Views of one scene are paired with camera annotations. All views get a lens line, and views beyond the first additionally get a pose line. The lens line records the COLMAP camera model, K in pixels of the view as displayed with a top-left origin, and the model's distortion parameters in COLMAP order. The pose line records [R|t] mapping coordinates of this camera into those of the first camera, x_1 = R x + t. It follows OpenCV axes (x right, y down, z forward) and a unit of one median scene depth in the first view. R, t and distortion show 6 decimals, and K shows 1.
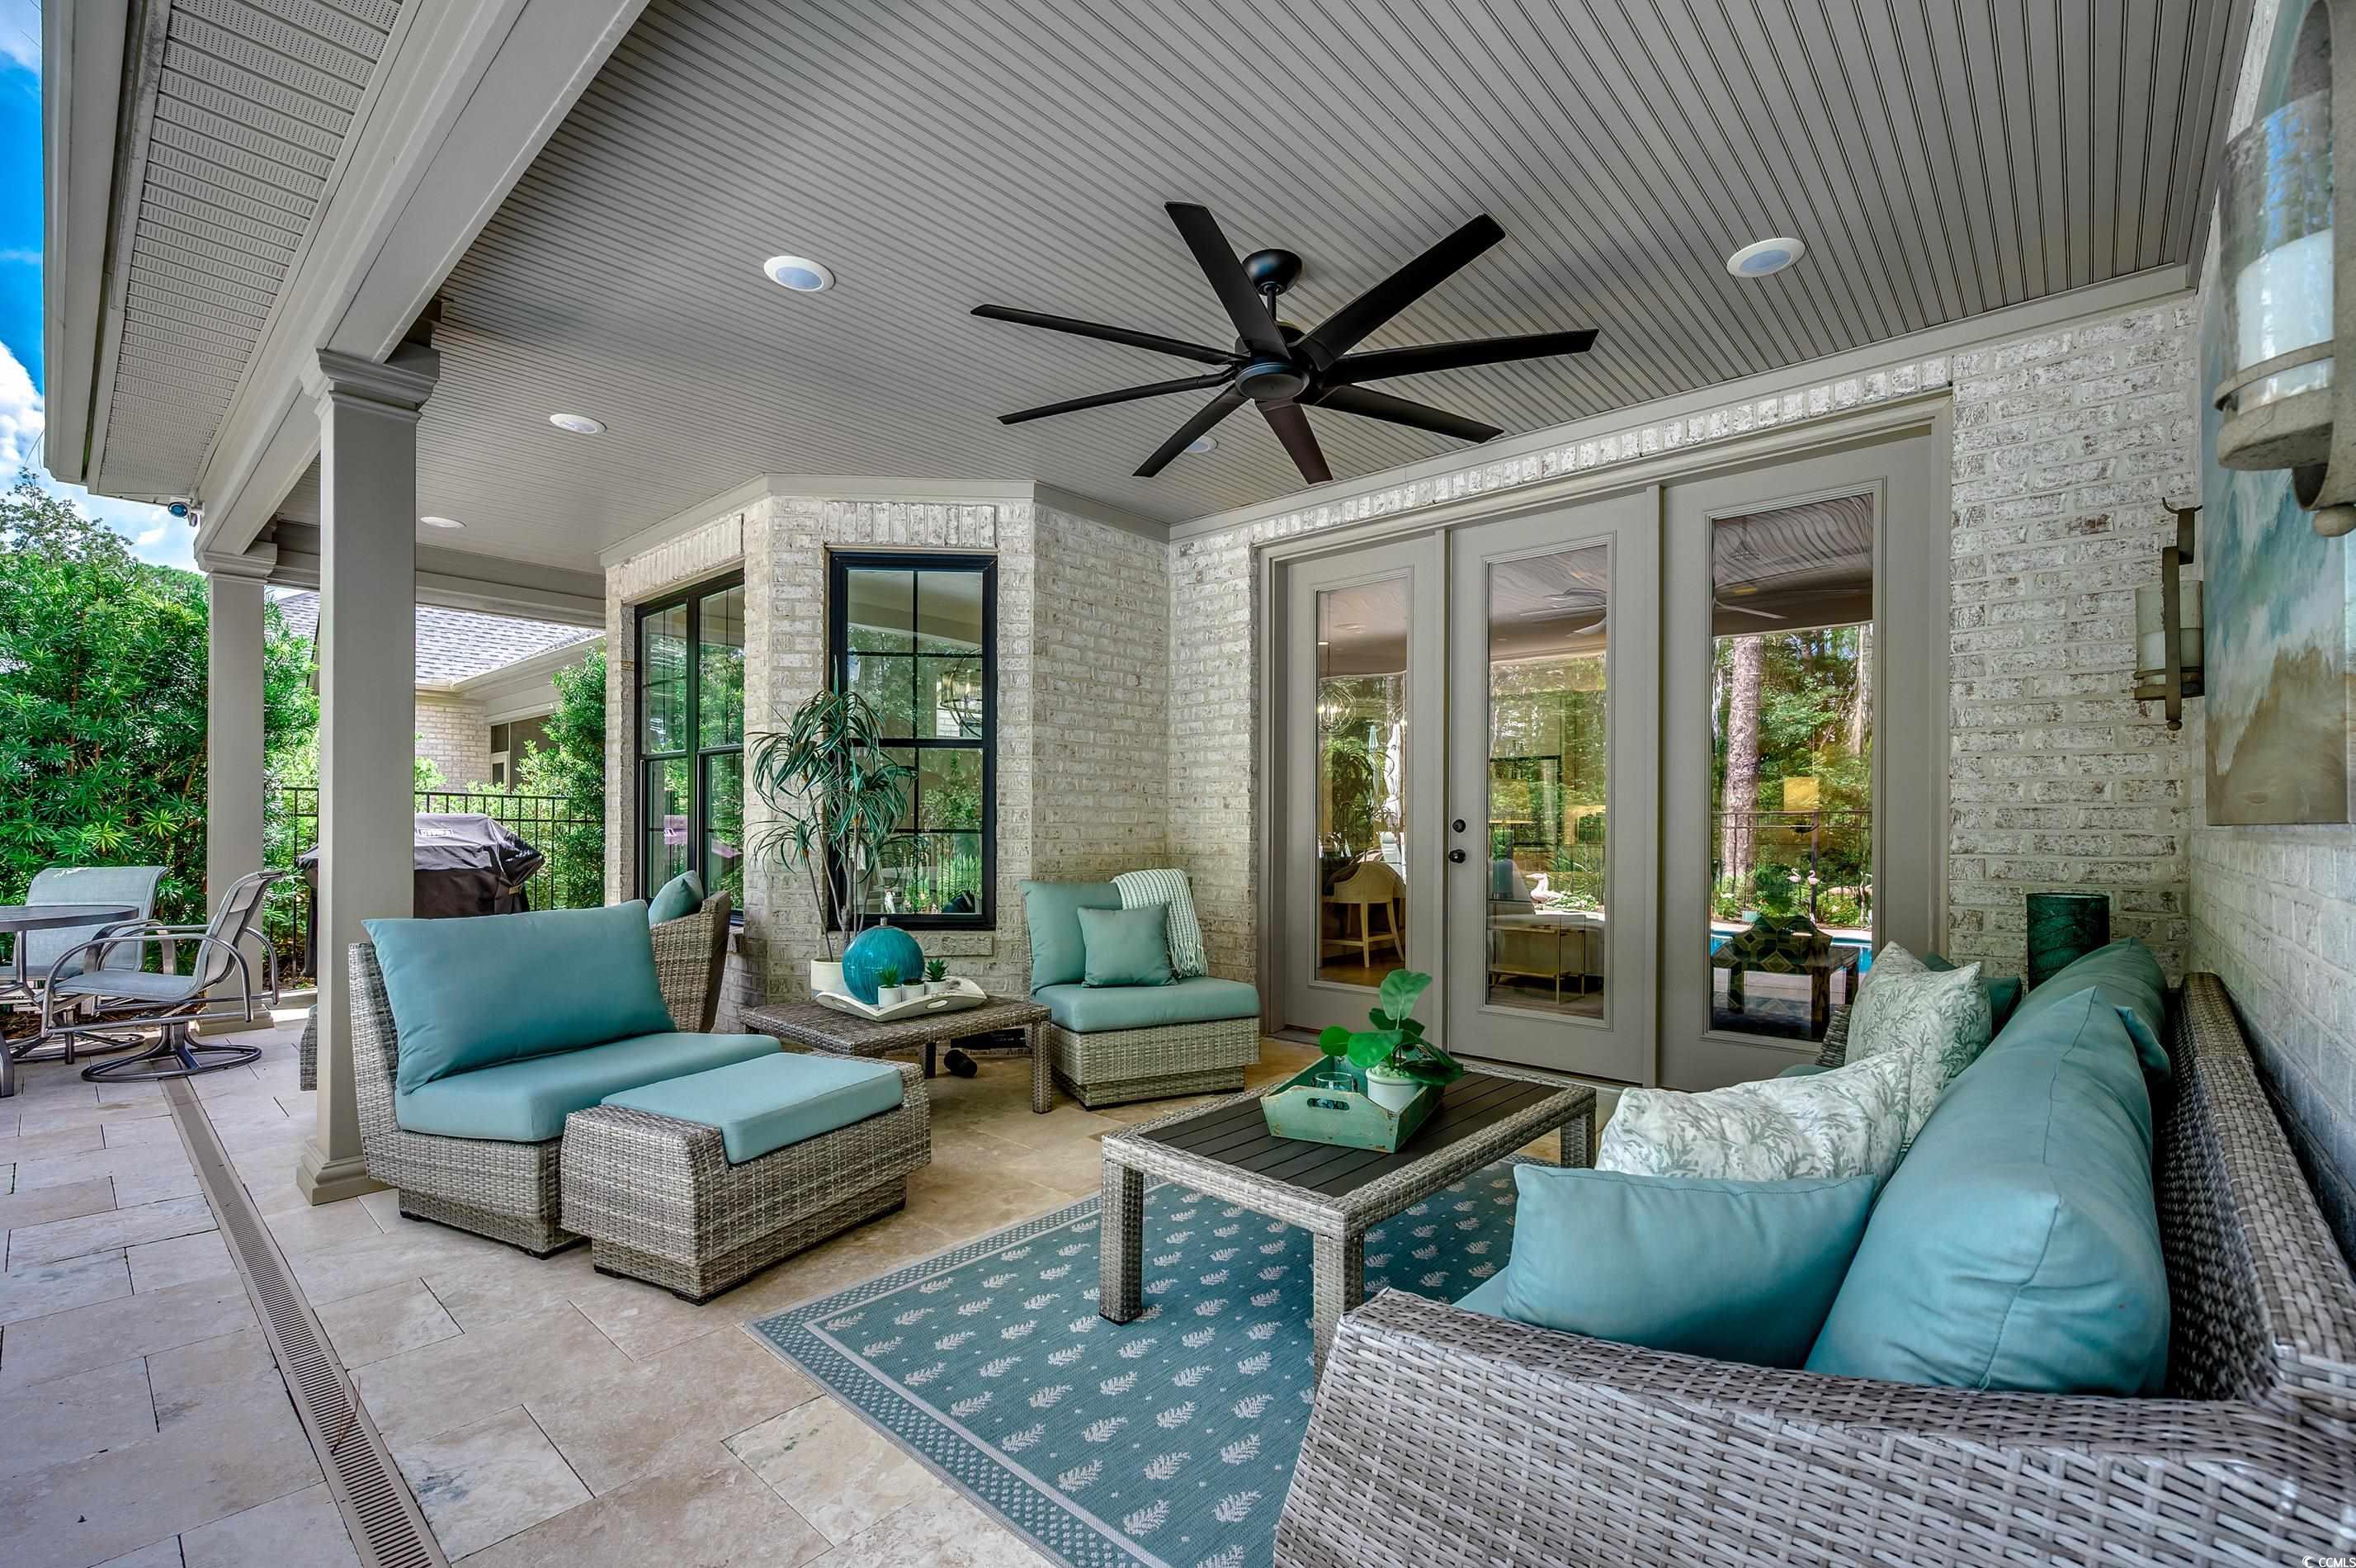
lens RADIAL K [[1015.2, 0, 1179.3], [0, 1015.2, 817.3], [0, 0, 1]] dist [-0.000116, -0.000125]
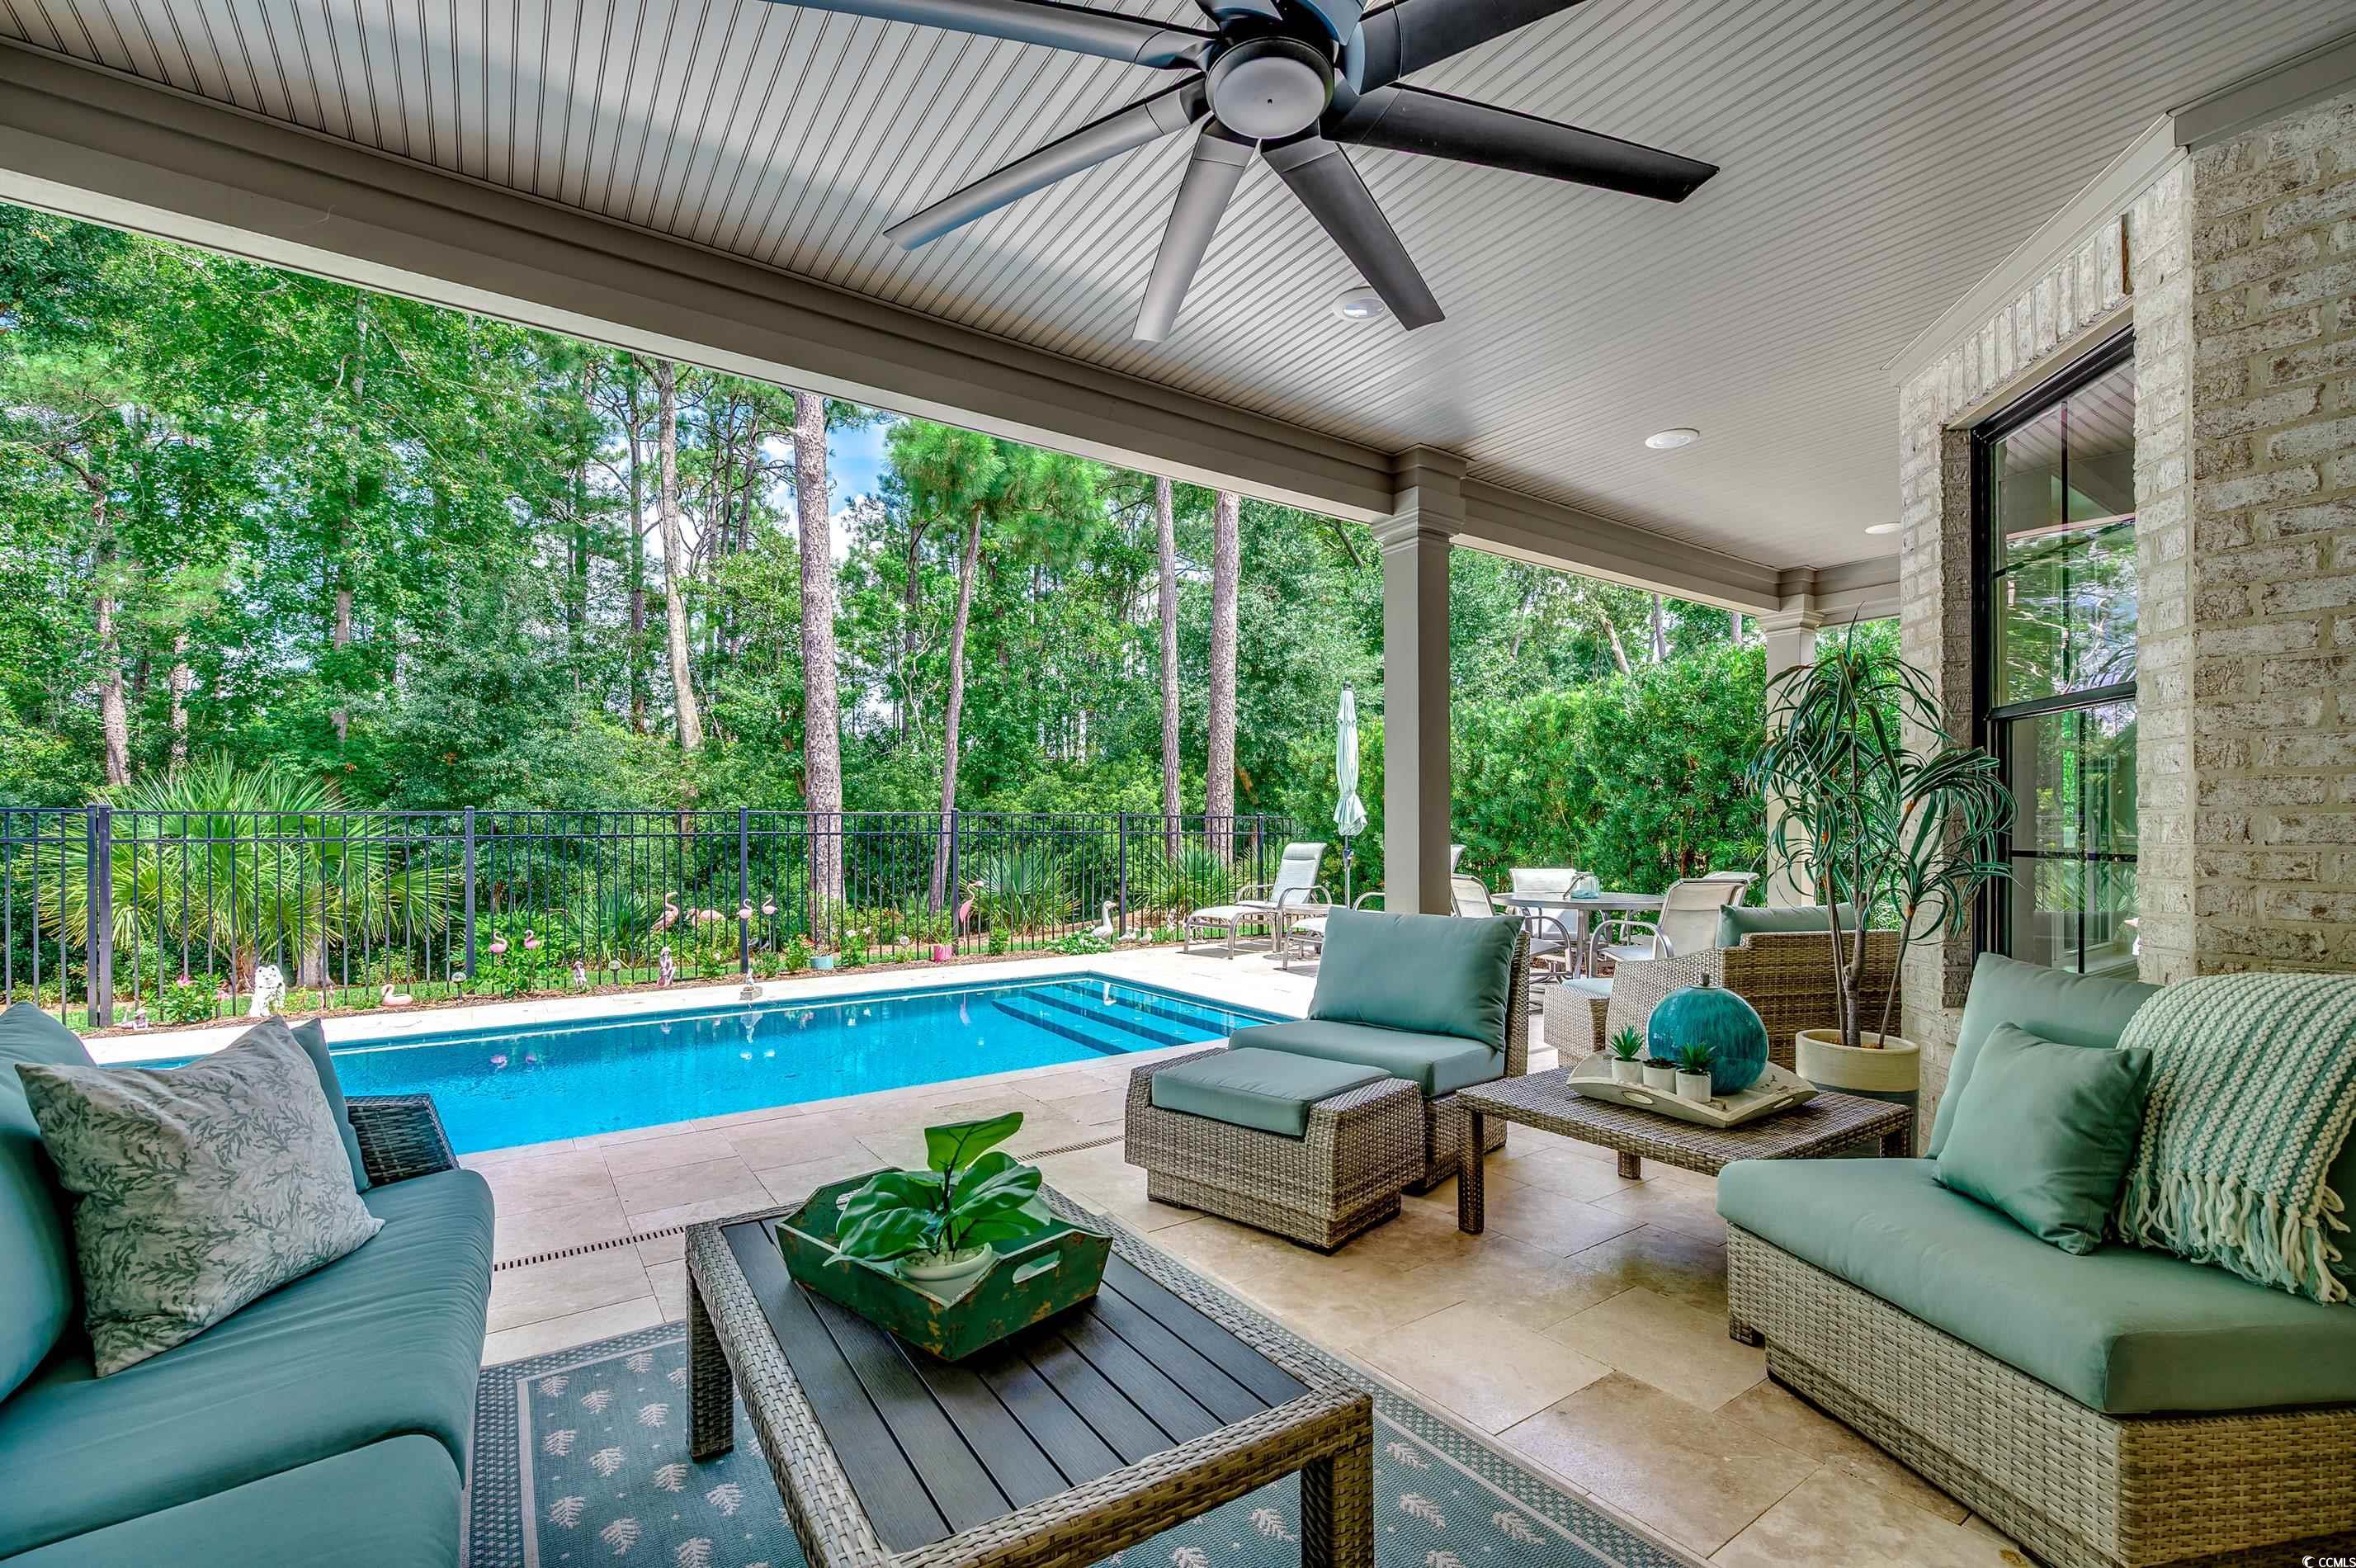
lens RADIAL K [[1015.2, 0, 1179.3], [0, 1015.2, 817.3], [0, 0, 1]] dist [-0.000116, -0.000125]
pose [[-0.241590, -0.012831, -0.970293, 0.412553], [-0.001702, 0.999917, -0.012799, -0.000761], [0.970377, -0.001440, -0.241592, 0.665905]]
